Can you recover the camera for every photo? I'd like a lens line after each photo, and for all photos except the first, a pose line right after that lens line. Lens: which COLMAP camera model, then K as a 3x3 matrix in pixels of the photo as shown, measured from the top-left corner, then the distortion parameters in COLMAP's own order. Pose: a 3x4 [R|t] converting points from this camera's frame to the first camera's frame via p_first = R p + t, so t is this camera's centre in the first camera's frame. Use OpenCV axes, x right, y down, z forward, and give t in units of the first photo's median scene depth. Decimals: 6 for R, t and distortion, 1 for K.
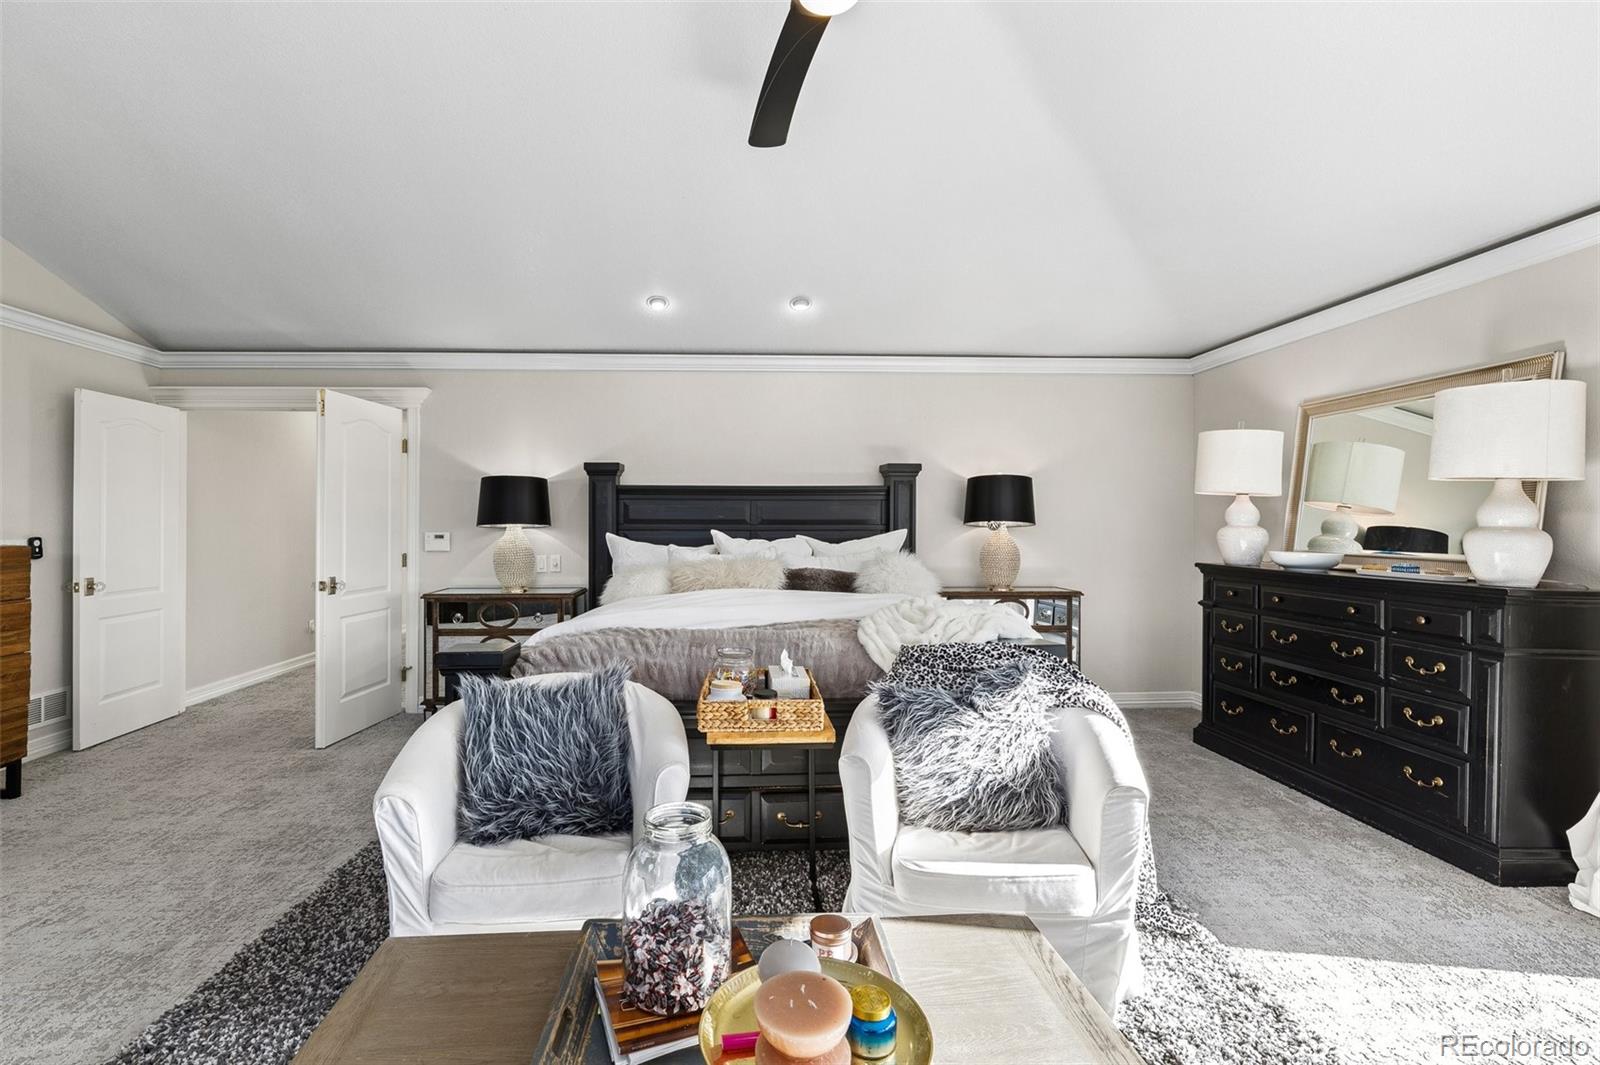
lens RADIAL K [[716.0, 0, 776.1], [0, 716.0, 510.5], [0, 0, 1]] dist [0.002629, 0.000373]
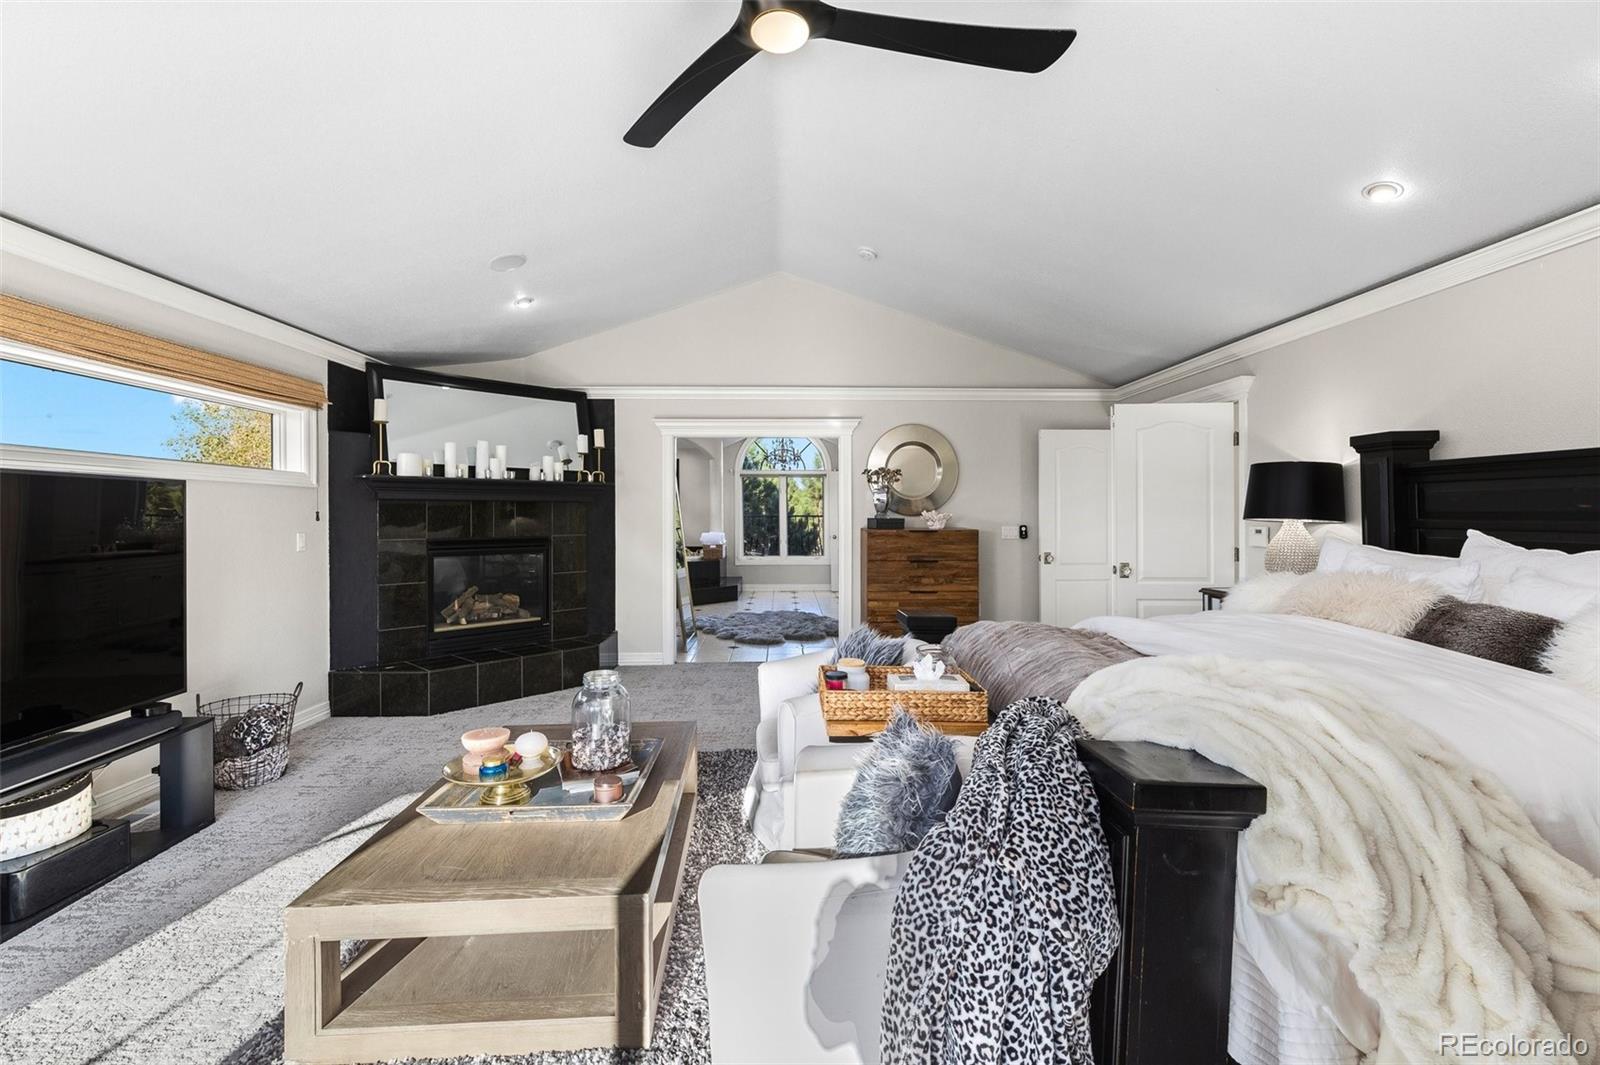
lens RADIAL K [[691.3, 0, 800.7], [0, 691.3, 517.0], [0, 0, 1]] dist [0.001155, -0.000048]
pose [[0.012954, 0.002446, -0.999913, 0.446005], [0.014432, 0.999892, 0.002633, 0.006751], [0.999812, -0.014465, 0.012917, 0.408359]]
